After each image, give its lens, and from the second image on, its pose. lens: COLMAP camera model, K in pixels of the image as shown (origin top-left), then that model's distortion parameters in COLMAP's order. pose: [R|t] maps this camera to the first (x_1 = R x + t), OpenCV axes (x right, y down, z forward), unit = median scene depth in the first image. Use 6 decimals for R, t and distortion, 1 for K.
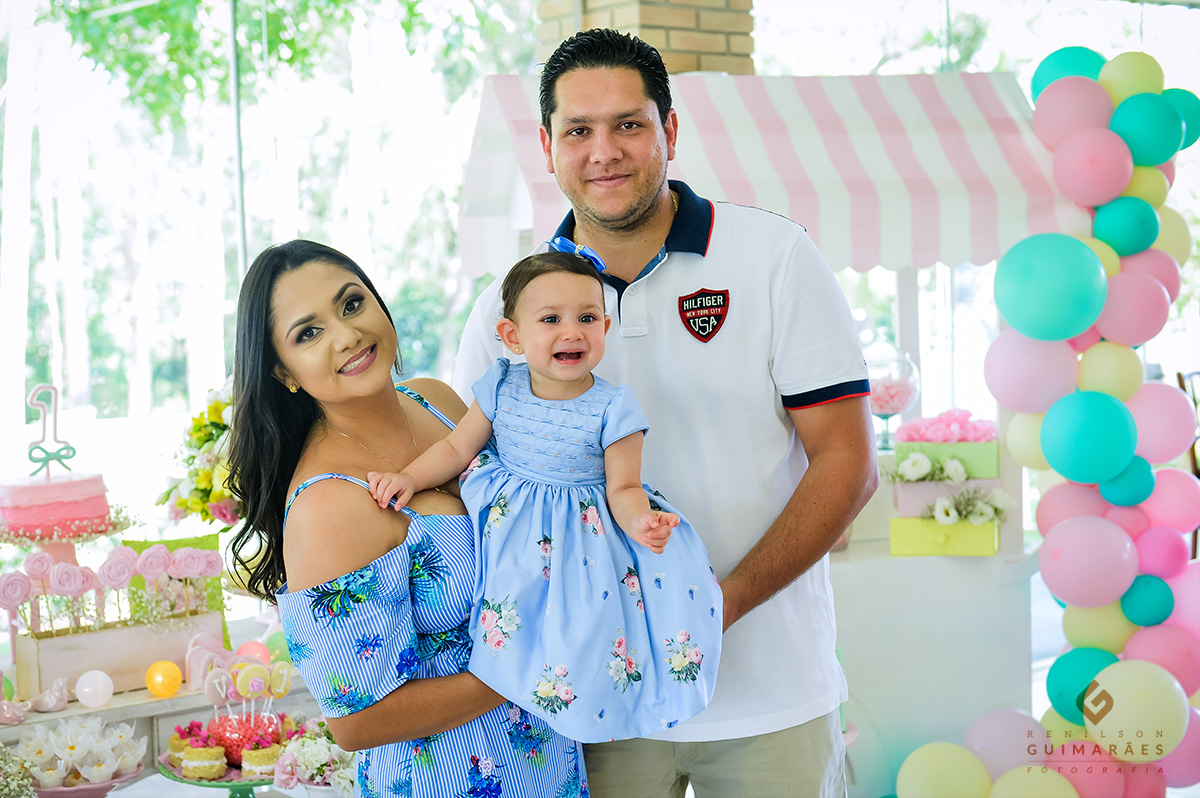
lens RADIAL K [[1915.9, 0, 550.3], [0, 1915.9, 399.7], [0, 0, 1]] dist [0.015693, -0.030260]
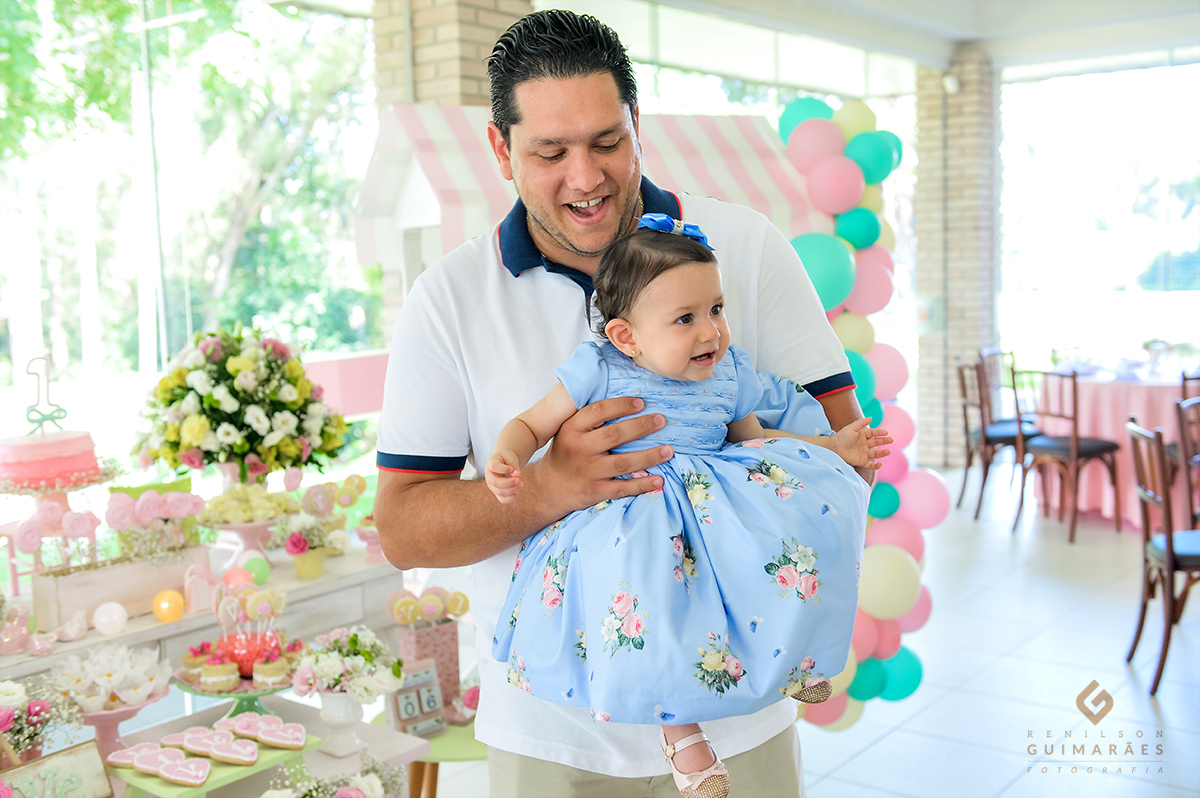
lens RADIAL K [[1307.9, 0, 600.0], [0, 1307.9, 399.0], [0, 0, 1]] dist [-0.014501, 0.002512]
pose [[0.970838, -0.022753, 0.238652, -0.123217], [0.014911, 0.999290, 0.034612, -0.004088], [-0.239270, -0.030045, 0.970488, 0.152807]]
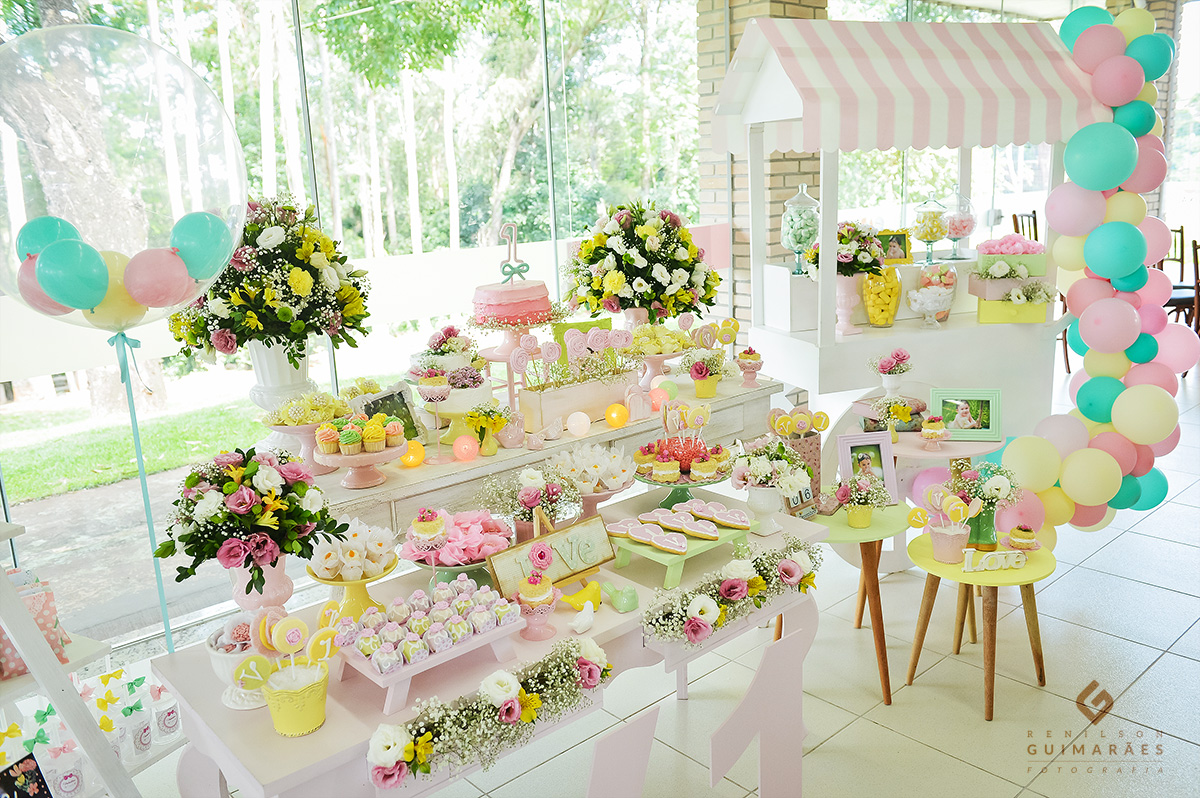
lens RADIAL K [[965.8, 0, 600.0], [0, 965.8, 399.0], [0, 0, 1]] dist [-0.020961, -0.003911]
pose [[0.997852, -0.023321, 0.061217, -0.242971], [0.012812, 0.985916, 0.166750, 0.002902], [-0.064244, -0.165608, 0.984097, 0.221479]]
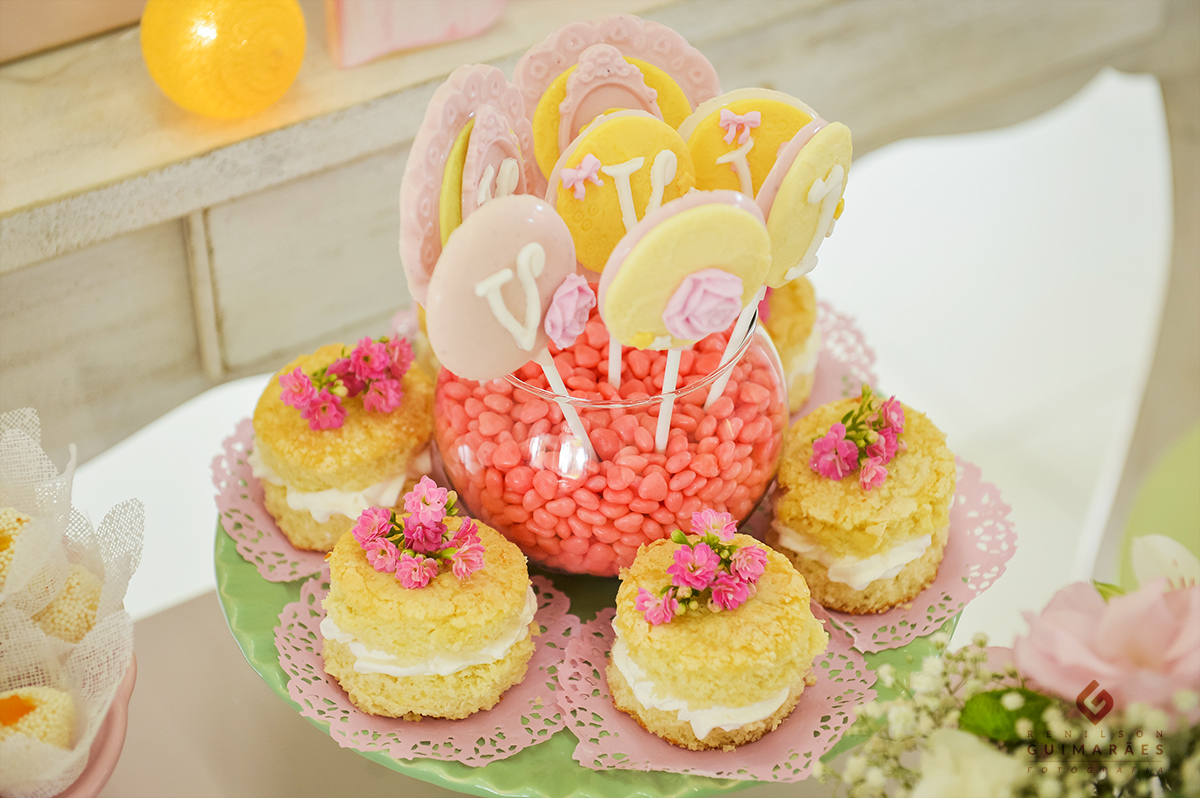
lens RADIAL K [[2384.0, 0, 600.0], [0, 2384.0, 399.0], [0, 0, 1]] dist [0.012548, 0.051810]
pose [[0.996637, 0.071516, -0.040003, -0.133661], [-0.036670, 0.825806, 0.562760, 0.020838], [0.073281, -0.559401, 0.825652, 0.697348]]
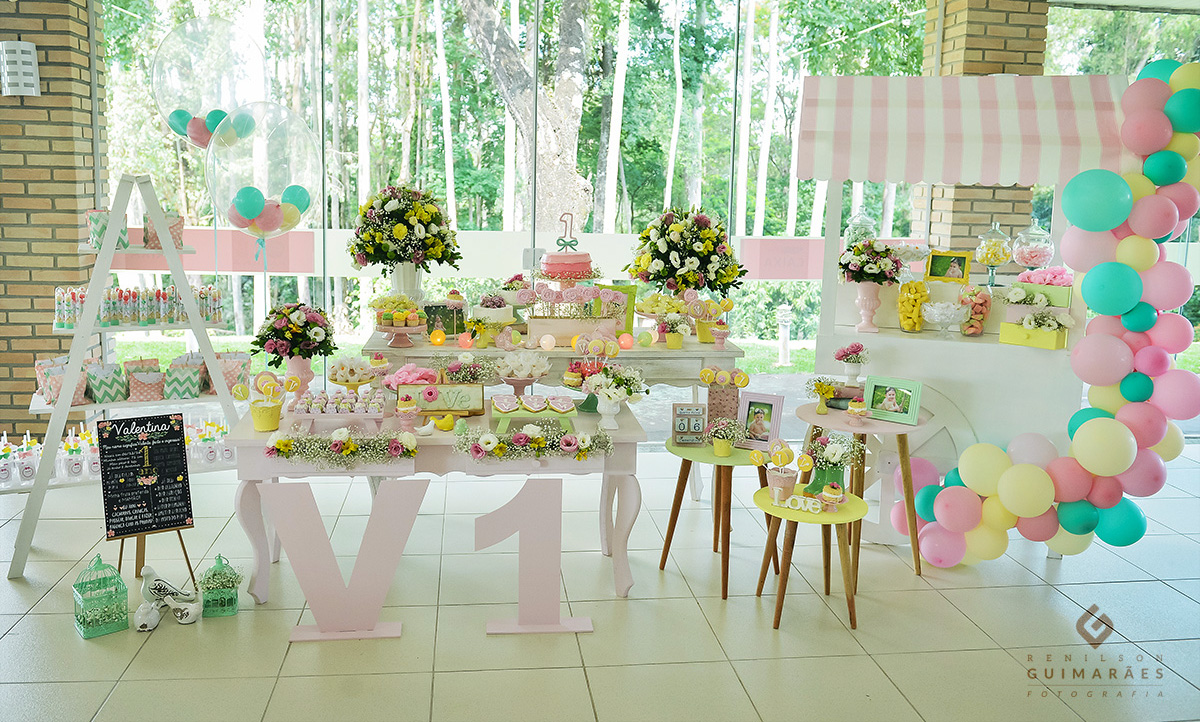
lens RADIAL K [[948.6, 0, 577.9], [0, 948.6, 310.6], [0, 0, 1]] dist [-0.028341, -0.000993]
pose [[0.849524, 0.124119, -0.512741, 0.350097], [-0.082915, 0.991263, 0.102579, -0.009069], [0.520993, -0.044629, 0.852393, 0.026276]]
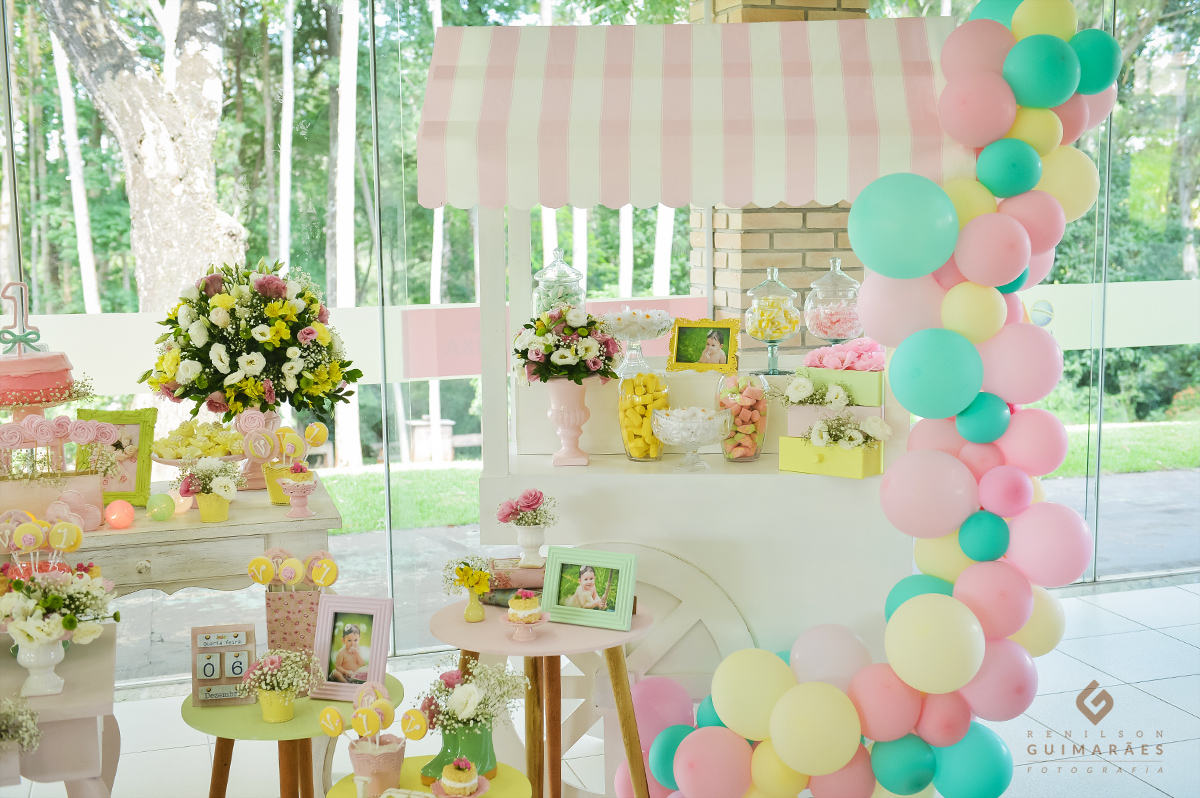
lens RADIAL K [[1422.3, 0, 623.4], [0, 1422.3, 396.0], [0, 0, 1]] dist [0.005420, -0.026903]
pose [[0.940940, 0.067712, -0.331735, 0.427380], [-0.043013, 0.995765, 0.081247, -0.026404], [0.335831, -0.062180, 0.939868, 0.254203]]
